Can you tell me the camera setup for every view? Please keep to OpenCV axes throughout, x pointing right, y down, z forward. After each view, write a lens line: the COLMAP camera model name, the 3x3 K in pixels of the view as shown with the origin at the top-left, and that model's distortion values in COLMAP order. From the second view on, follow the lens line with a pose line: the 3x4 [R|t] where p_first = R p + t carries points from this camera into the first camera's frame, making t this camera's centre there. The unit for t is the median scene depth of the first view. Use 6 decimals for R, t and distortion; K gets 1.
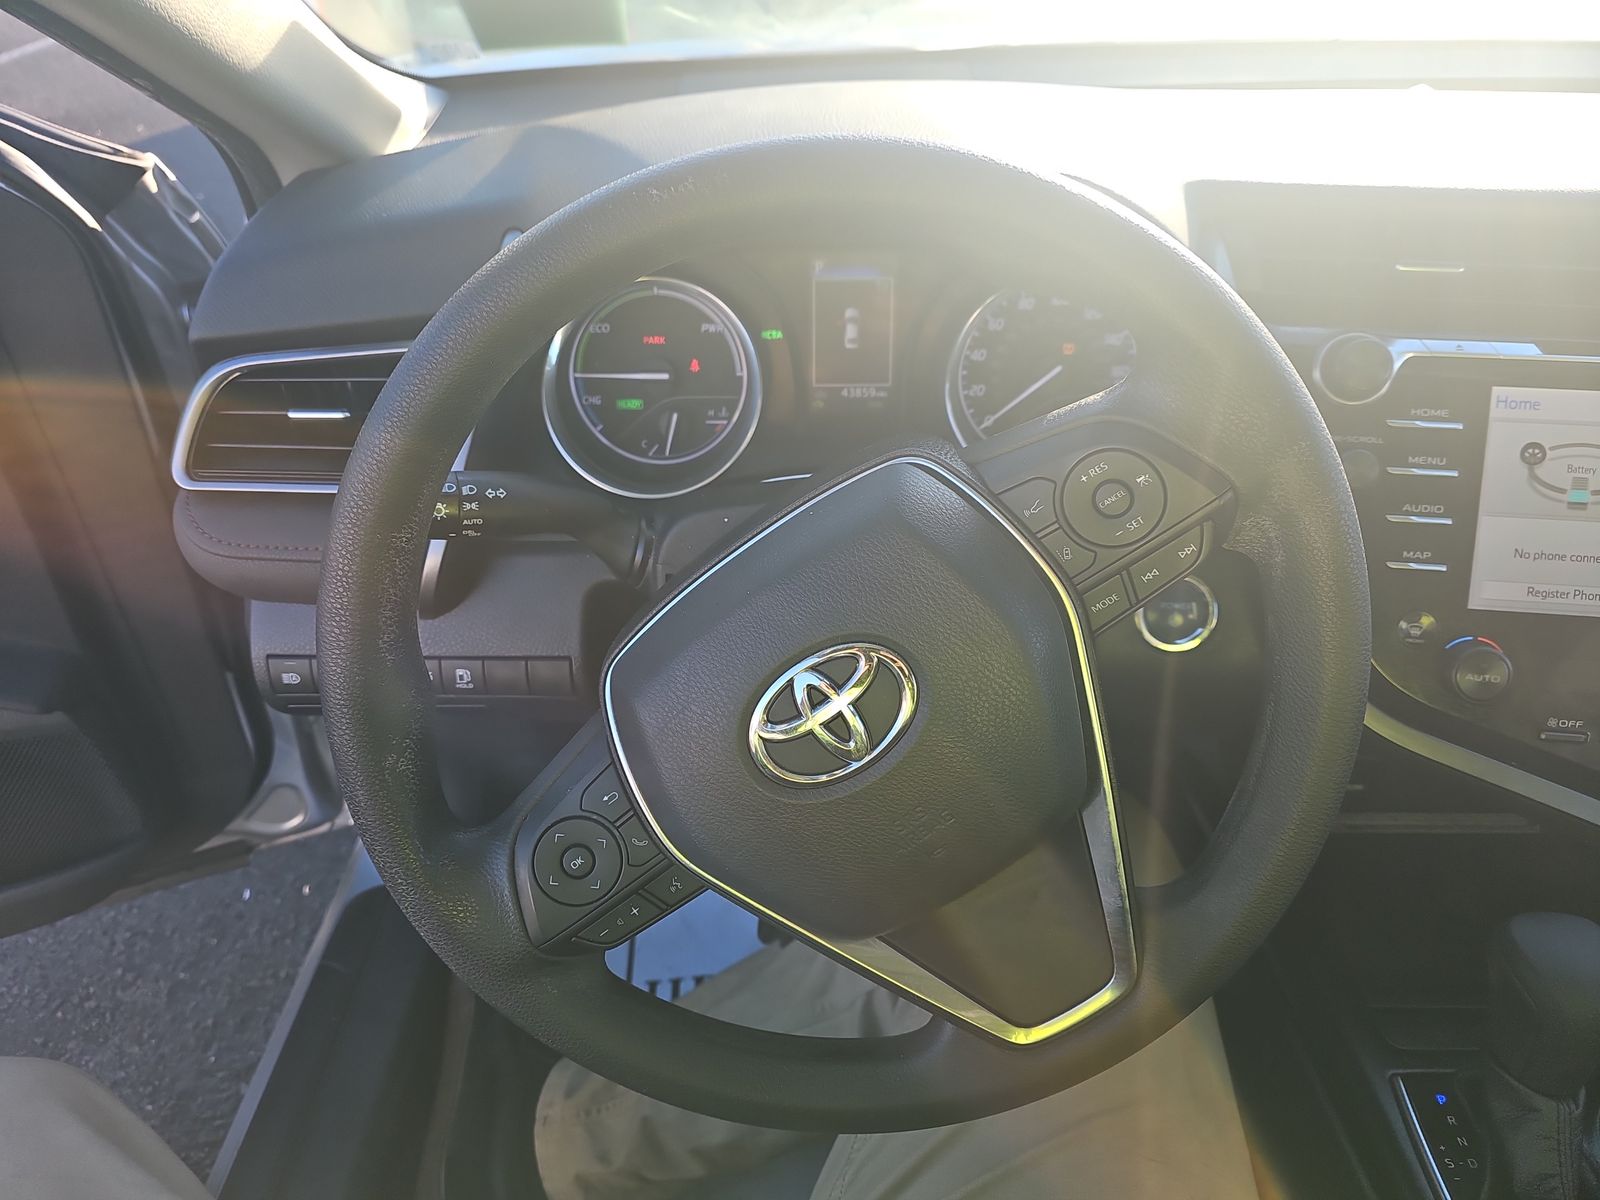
lens RADIAL K [[1073.9, 0, 799.9], [0, 1073.9, 597.6], [0, 0, 1]] dist [-0.006171, -0.001774]
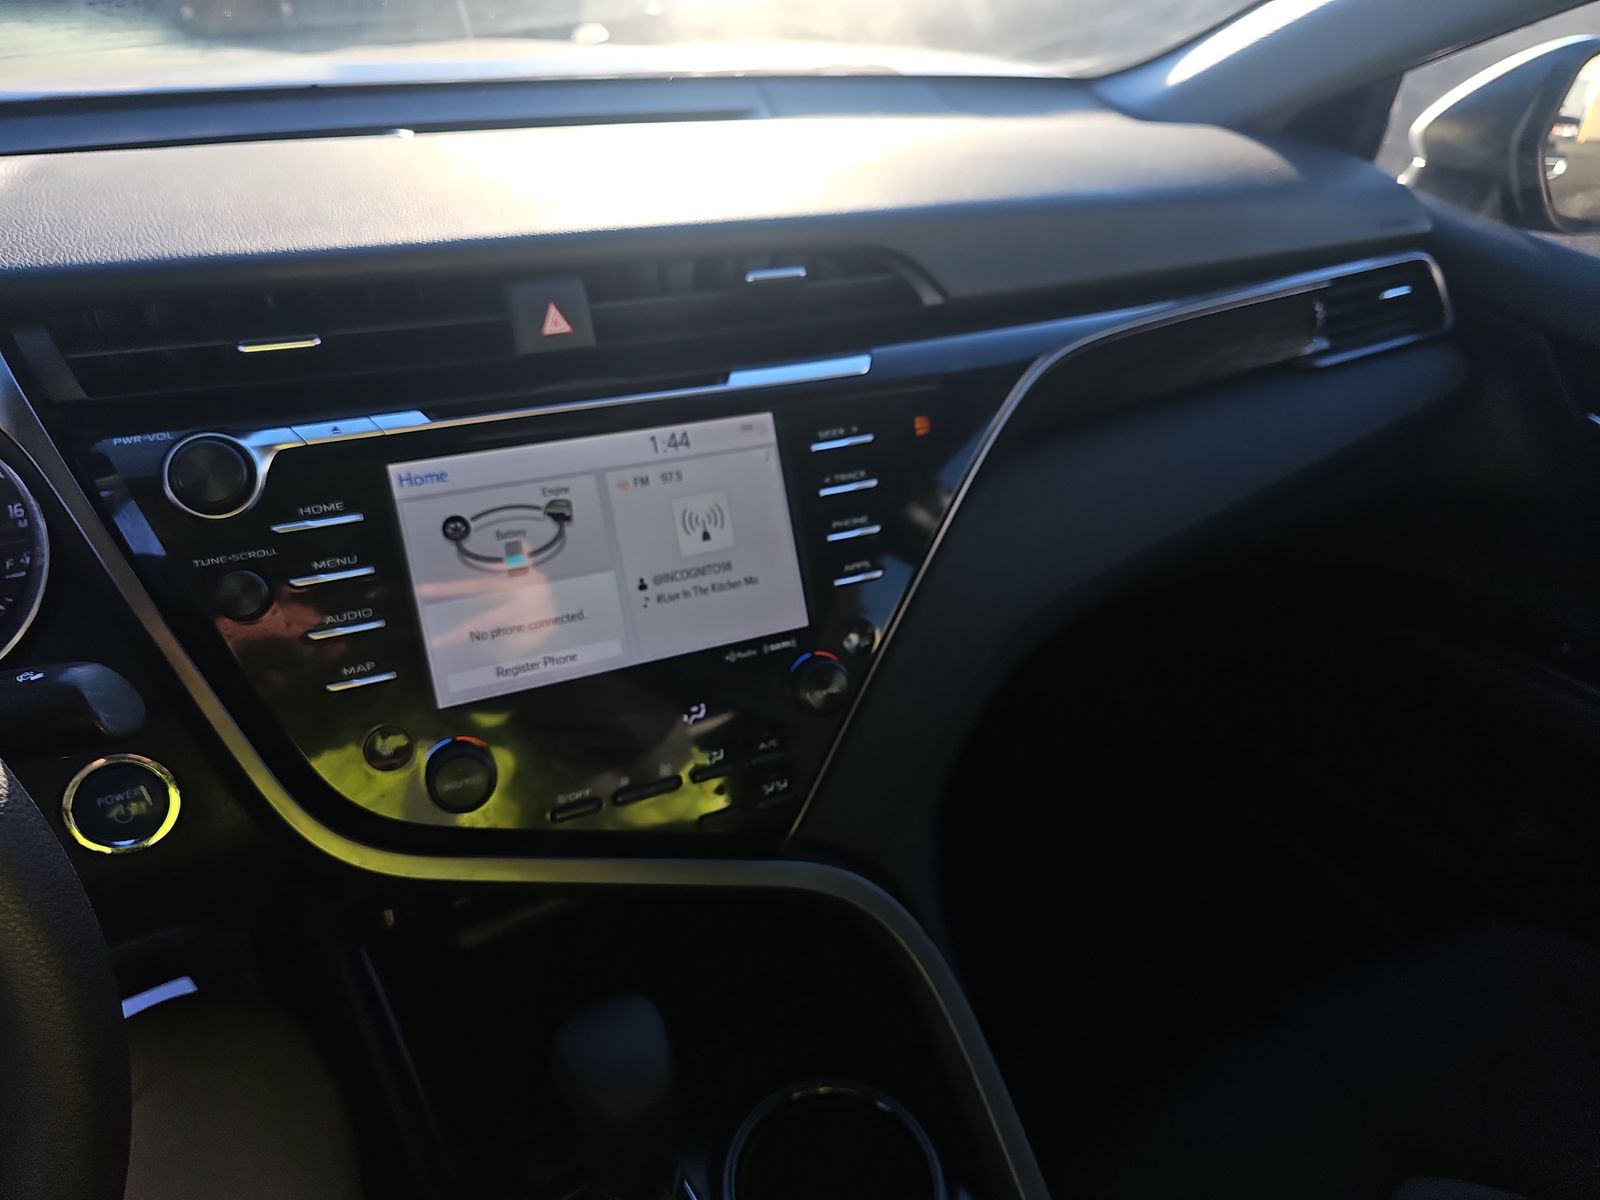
lens RADIAL K [[1073.9, 0, 800.0], [0, 1073.9, 601.9], [0, 0, 1]] dist [-0.006171, -0.001774]
pose [[0.837447, -0.249735, 0.486121, 0.470052], [0.264109, 0.963660, 0.040078, -0.033055], [-0.478464, 0.094826, 0.872972, 0.066102]]
